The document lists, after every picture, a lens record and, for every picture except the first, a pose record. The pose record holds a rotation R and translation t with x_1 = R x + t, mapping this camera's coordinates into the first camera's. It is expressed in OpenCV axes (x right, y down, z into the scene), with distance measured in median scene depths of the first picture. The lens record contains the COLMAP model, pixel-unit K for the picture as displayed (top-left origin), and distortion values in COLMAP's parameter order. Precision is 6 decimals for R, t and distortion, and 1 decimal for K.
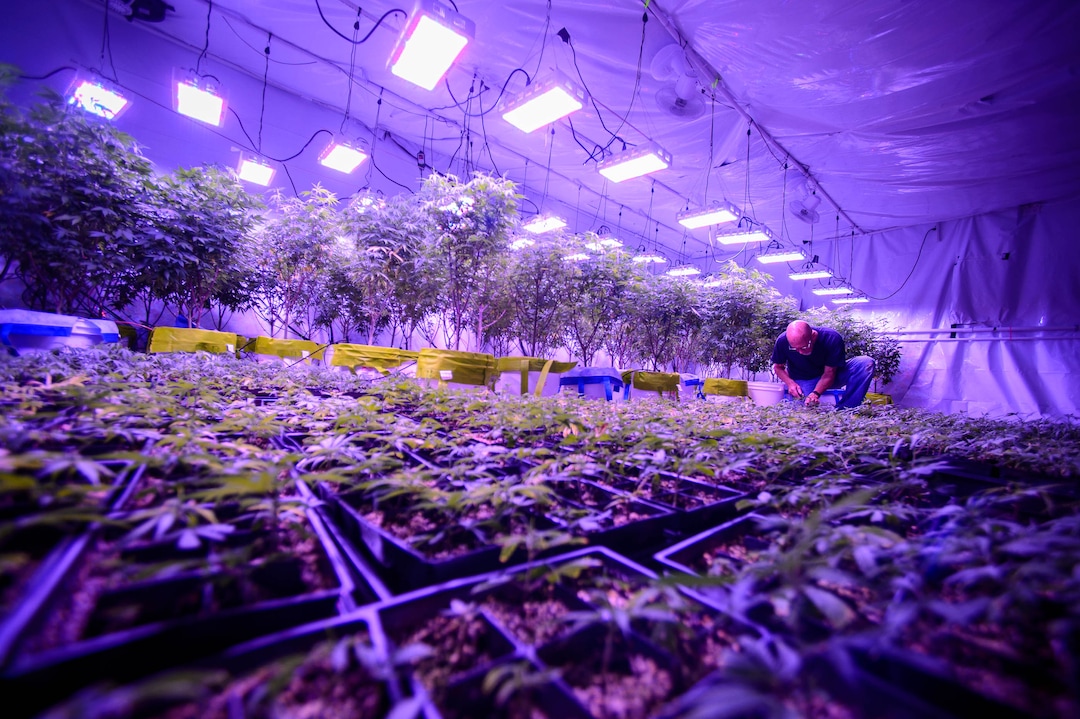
lens RADIAL K [[420.2, 0, 583.2], [0, 420.2, 362.8], [0, 0, 1]] dist [0.002014, 0.000442]
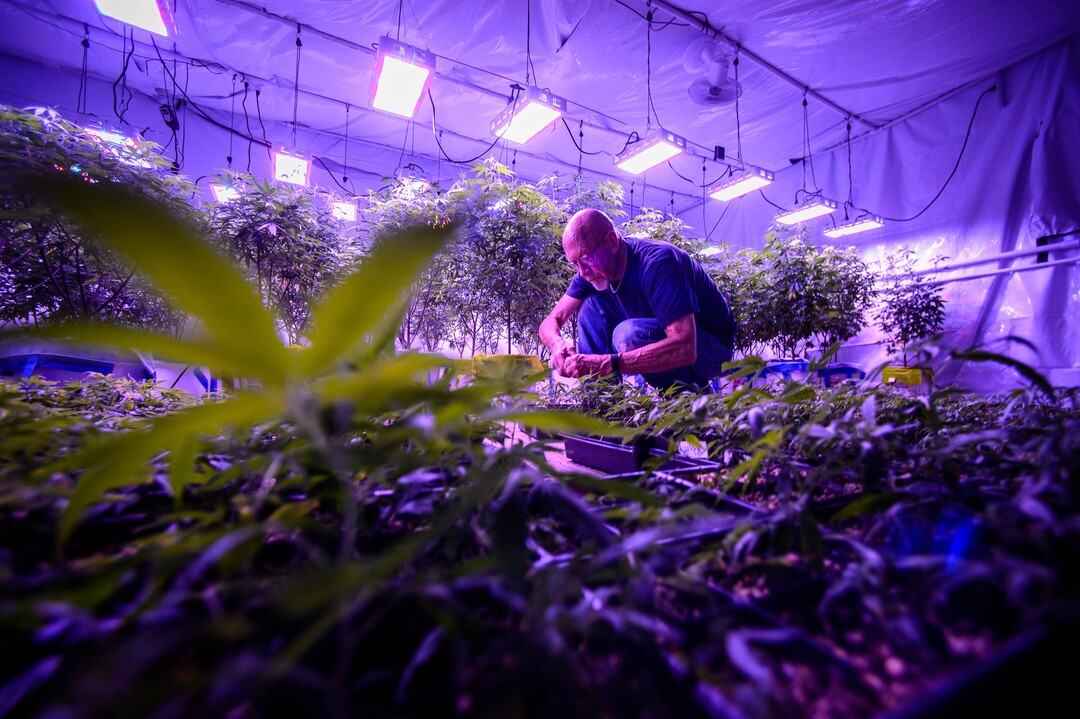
lens RADIAL K [[420.2, 0, 583.2], [0, 420.2, 362.8], [0, 0, 1]] dist [0.002014, 0.000442]
pose [[0.969111, -0.072770, -0.235643, 0.387130], [0.065843, 0.997138, -0.037144, 0.057714], [0.237672, 0.020481, 0.971130, 0.286661]]
